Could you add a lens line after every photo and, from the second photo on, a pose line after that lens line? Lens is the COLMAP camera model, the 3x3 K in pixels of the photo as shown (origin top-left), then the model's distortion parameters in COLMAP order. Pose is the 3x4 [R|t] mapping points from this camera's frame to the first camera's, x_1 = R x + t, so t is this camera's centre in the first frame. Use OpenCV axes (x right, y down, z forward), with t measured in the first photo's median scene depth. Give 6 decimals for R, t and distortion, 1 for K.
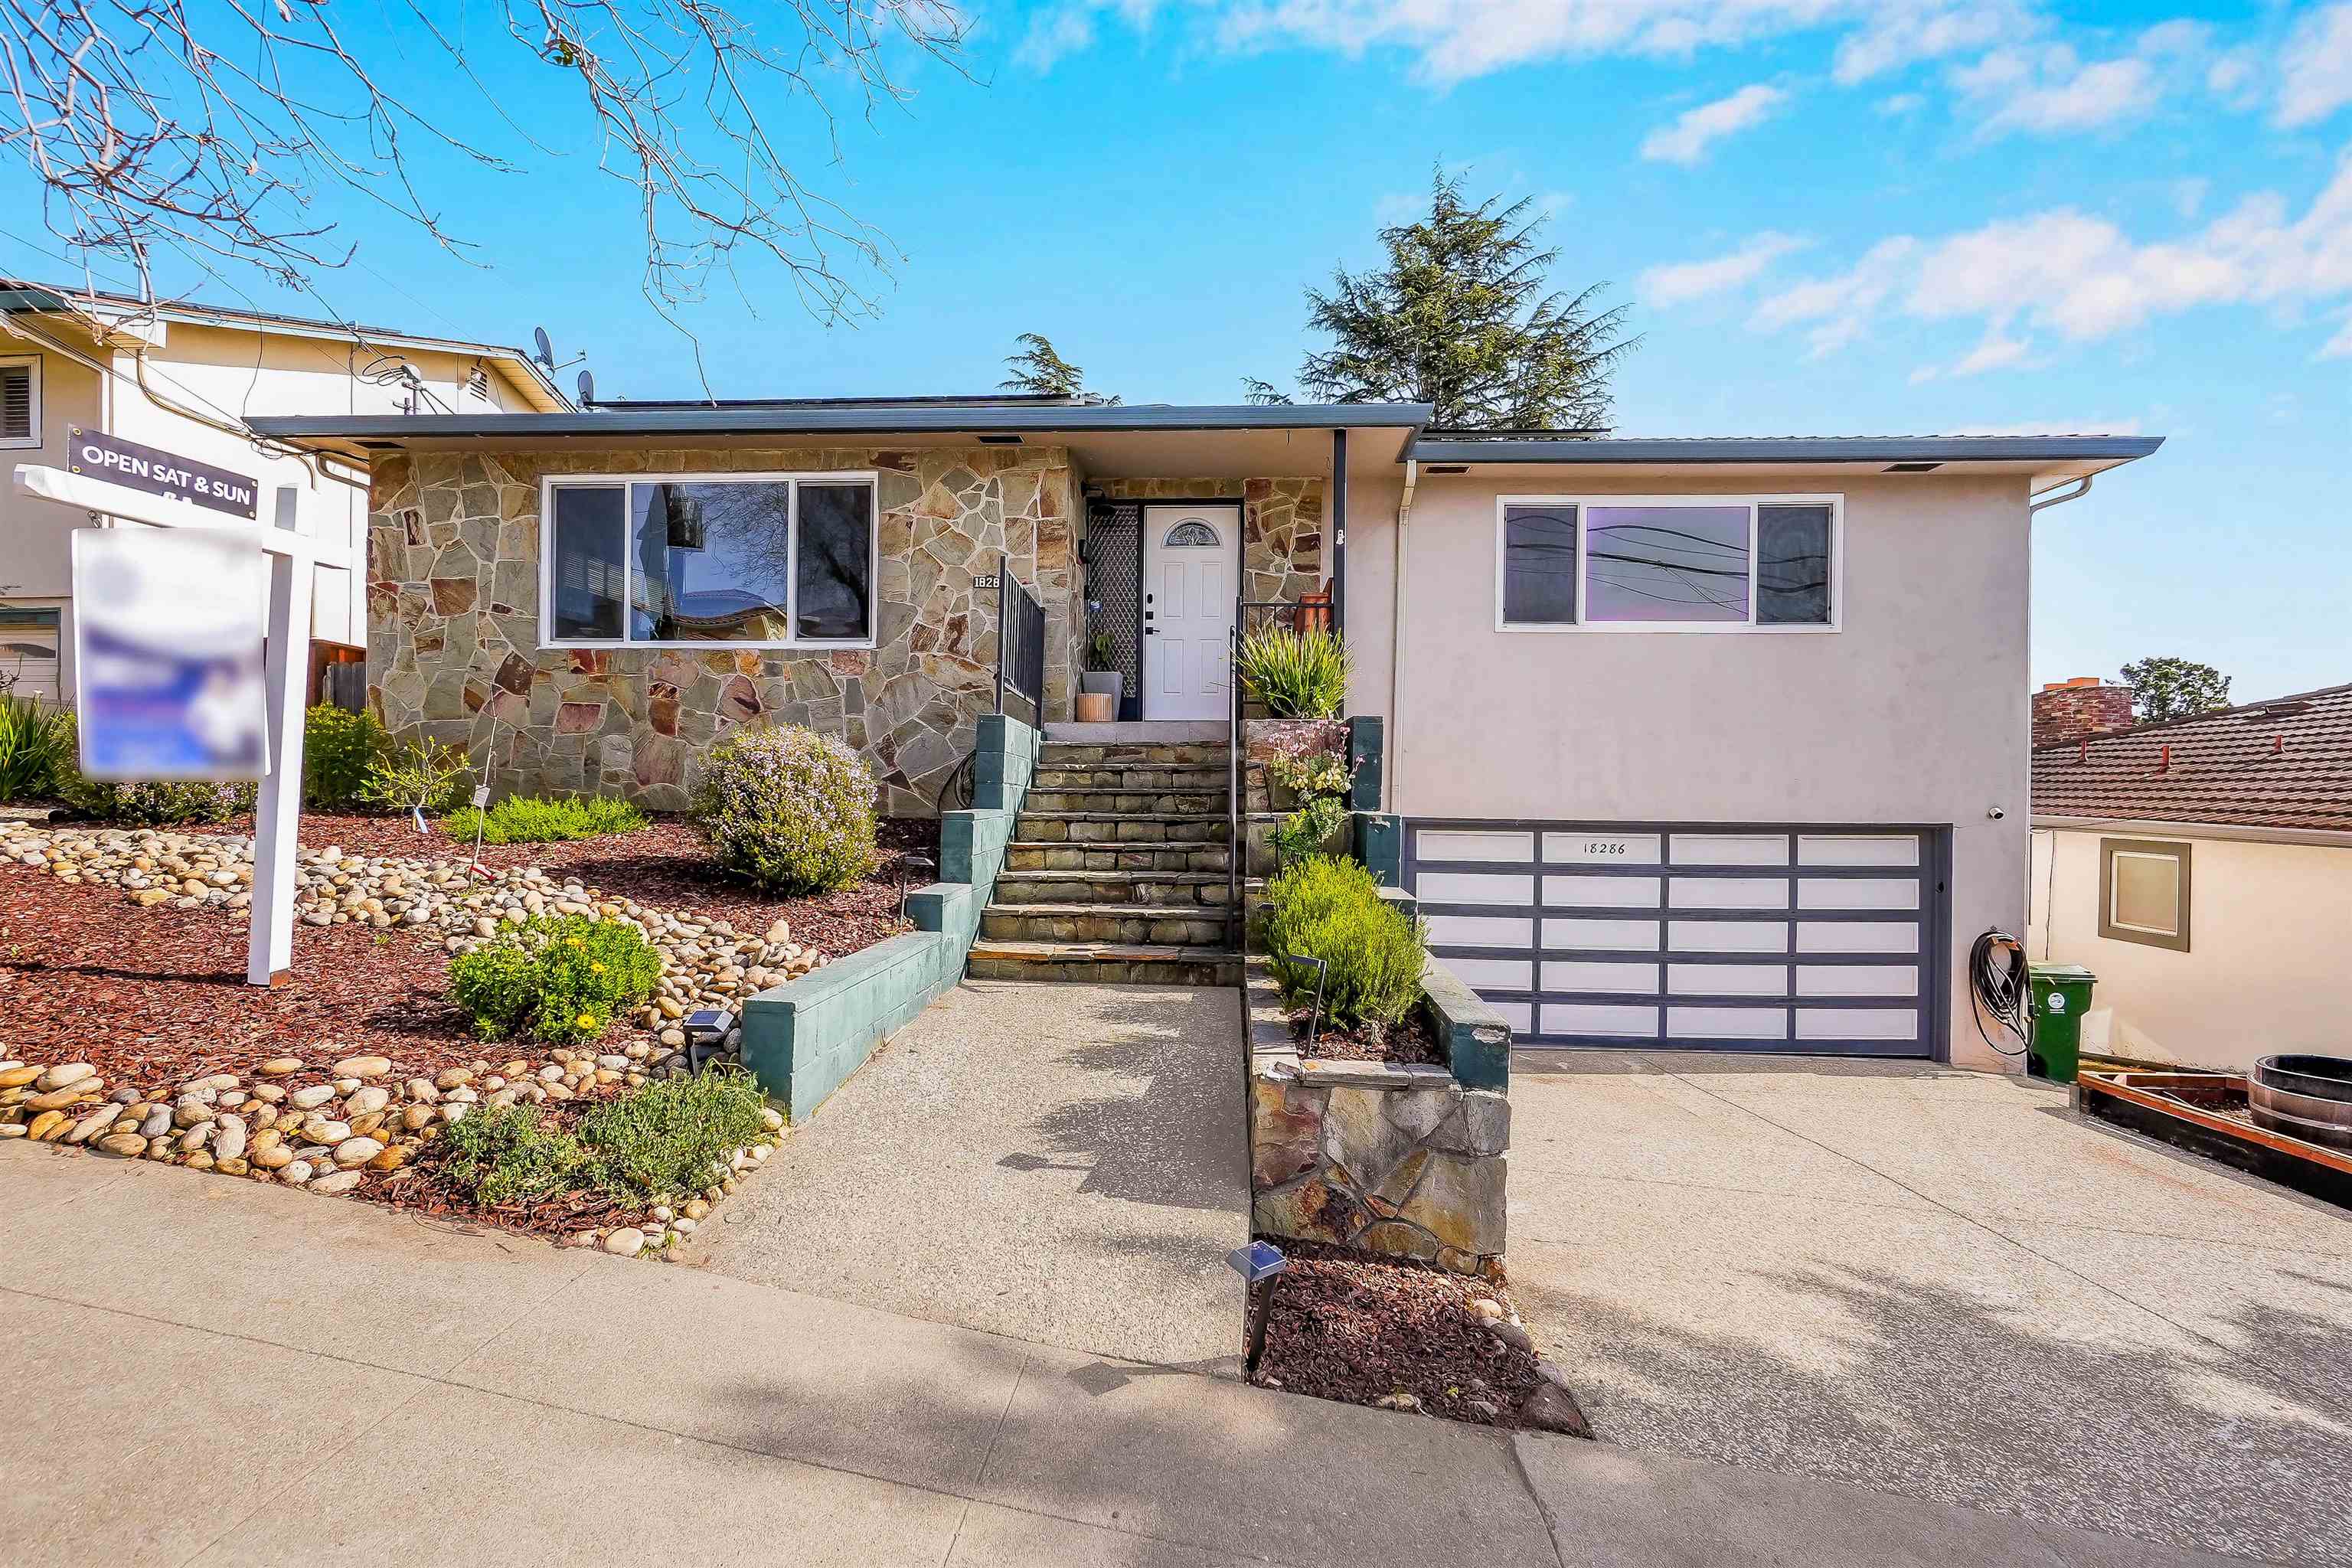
lens RADIAL K [[1032.0, 0, 1176.2], [0, 1032.0, 799.1], [0, 0, 1]] dist [-0.009362, 0.004430]
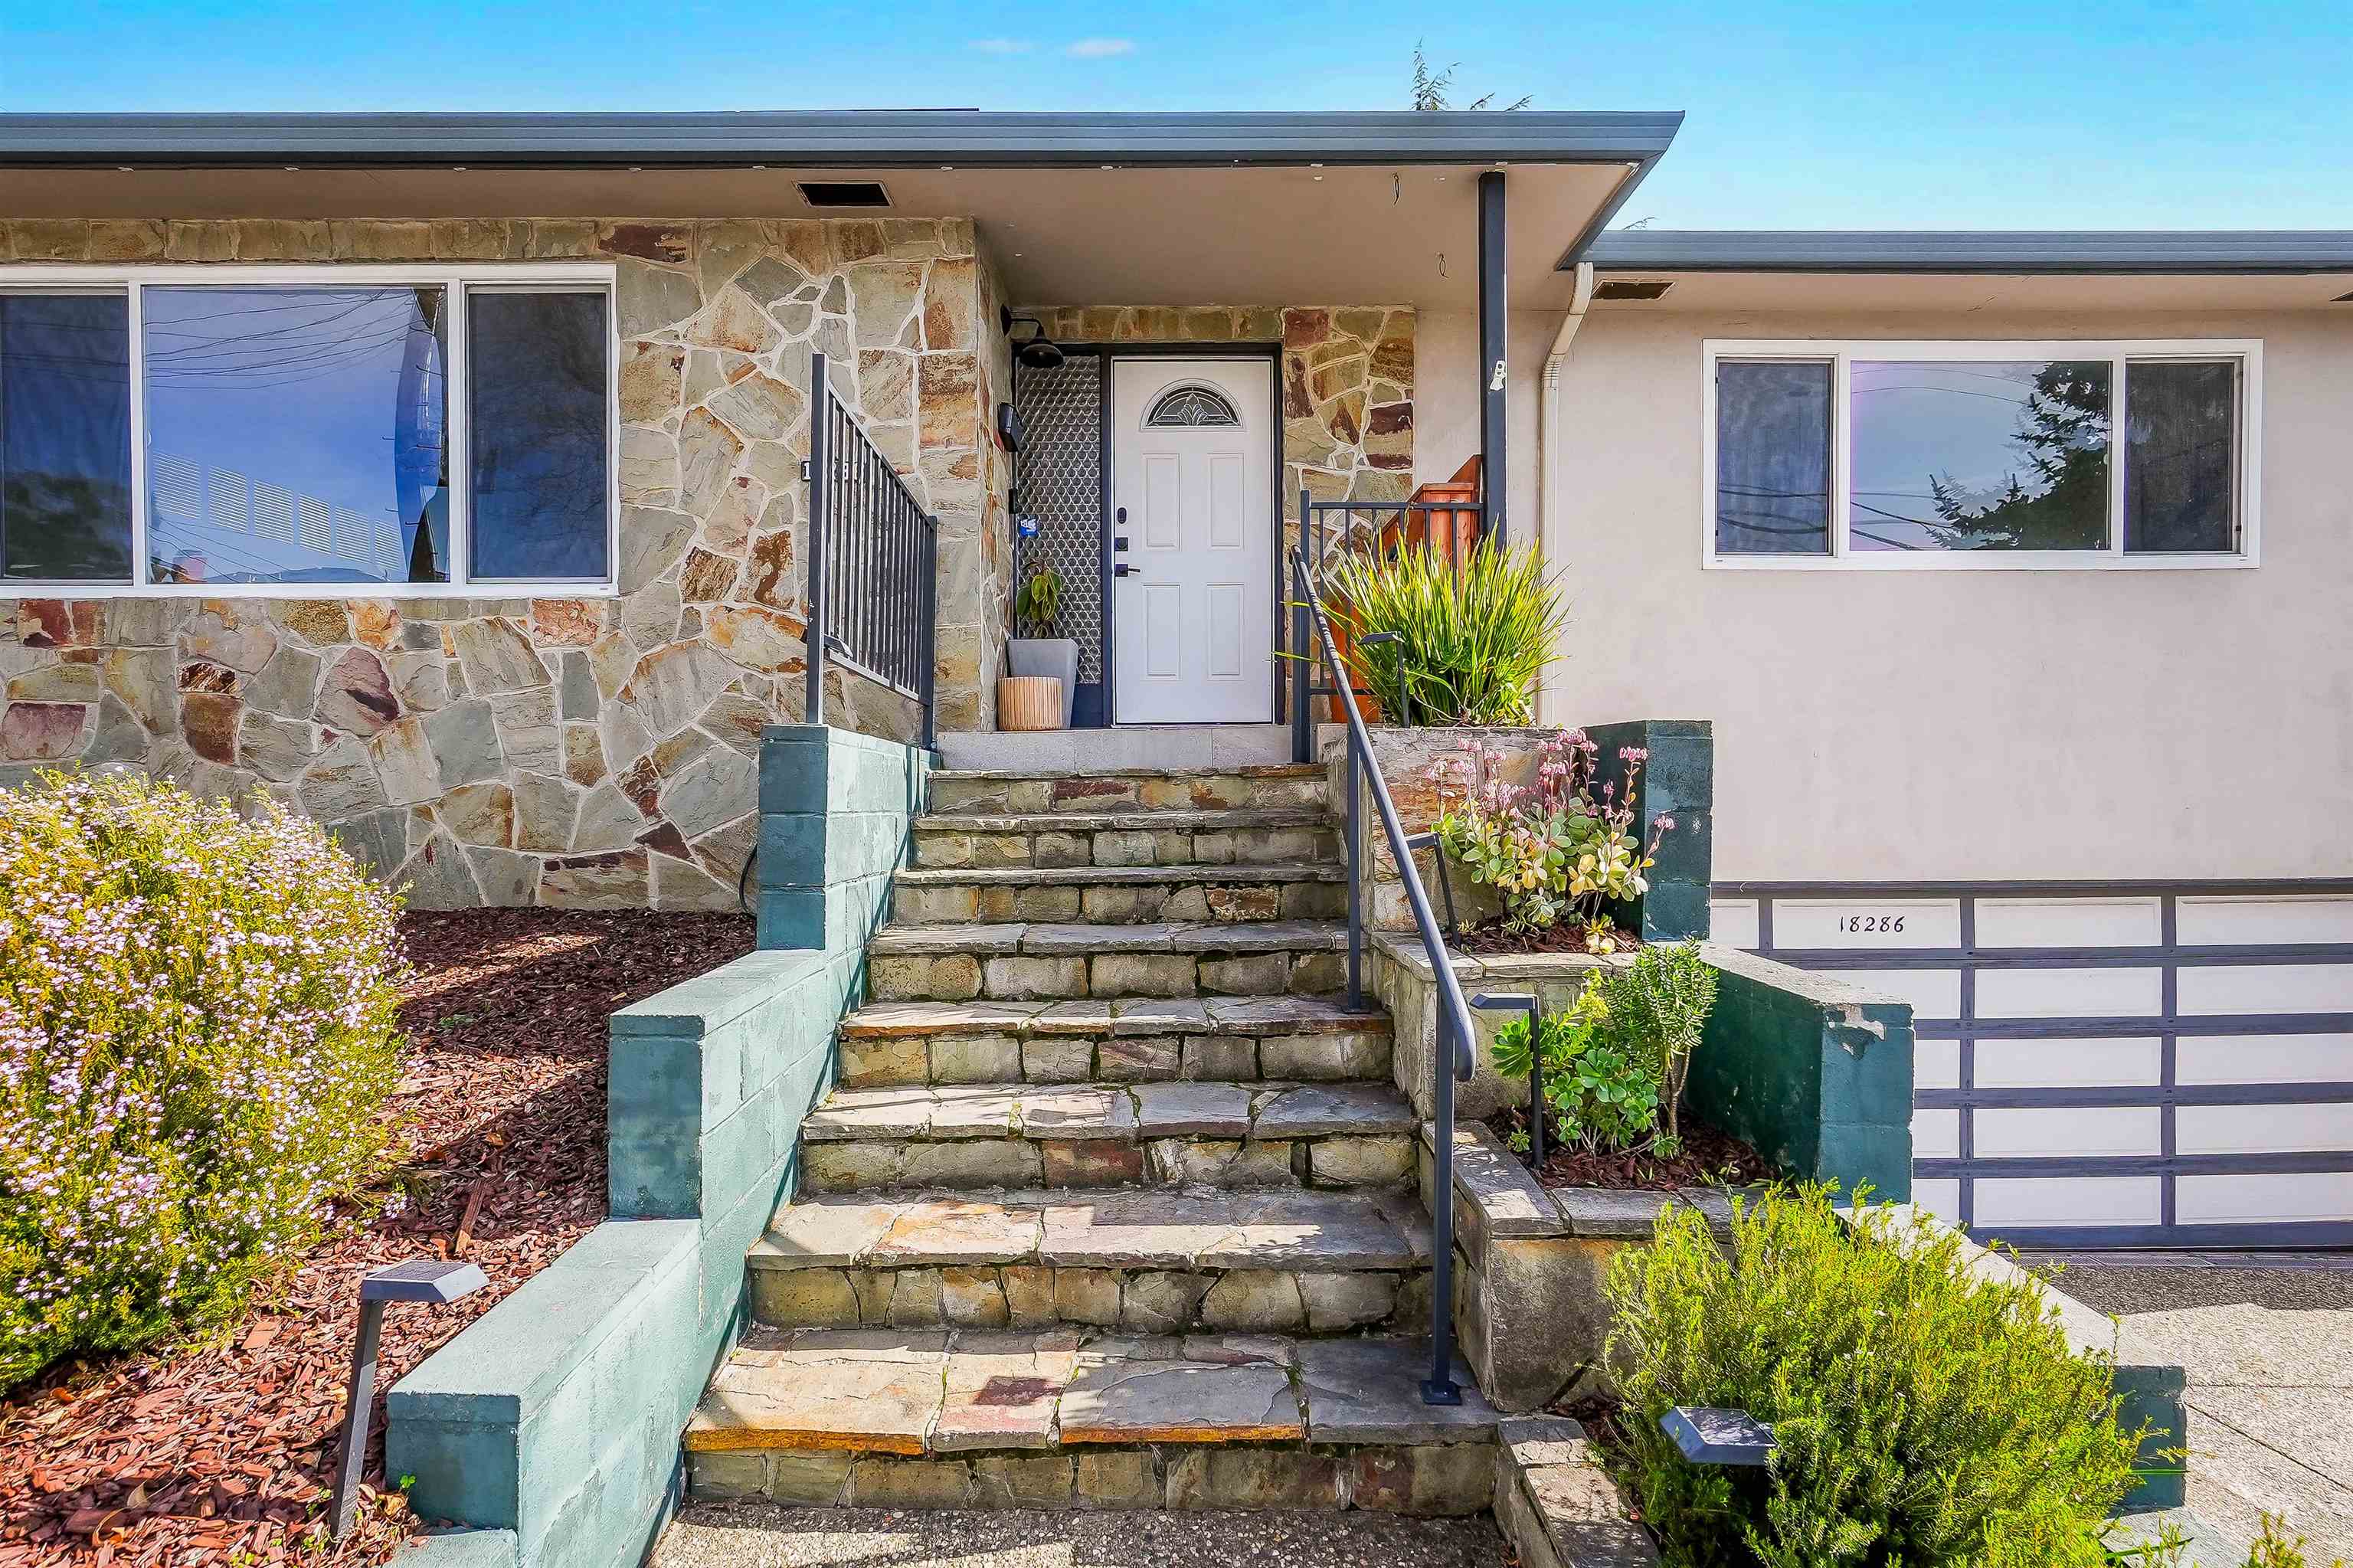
lens RADIAL K [[1032.5, 0, 1207.6], [0, 1032.5, 793.0], [0, 0, 1]] dist [-0.009362, 0.004430]
pose [[0.995122, -0.017757, 0.097036, -0.040043], [0.017074, 0.999823, 0.007864, -0.043084], [-0.097158, -0.006169, 0.995250, 0.442503]]
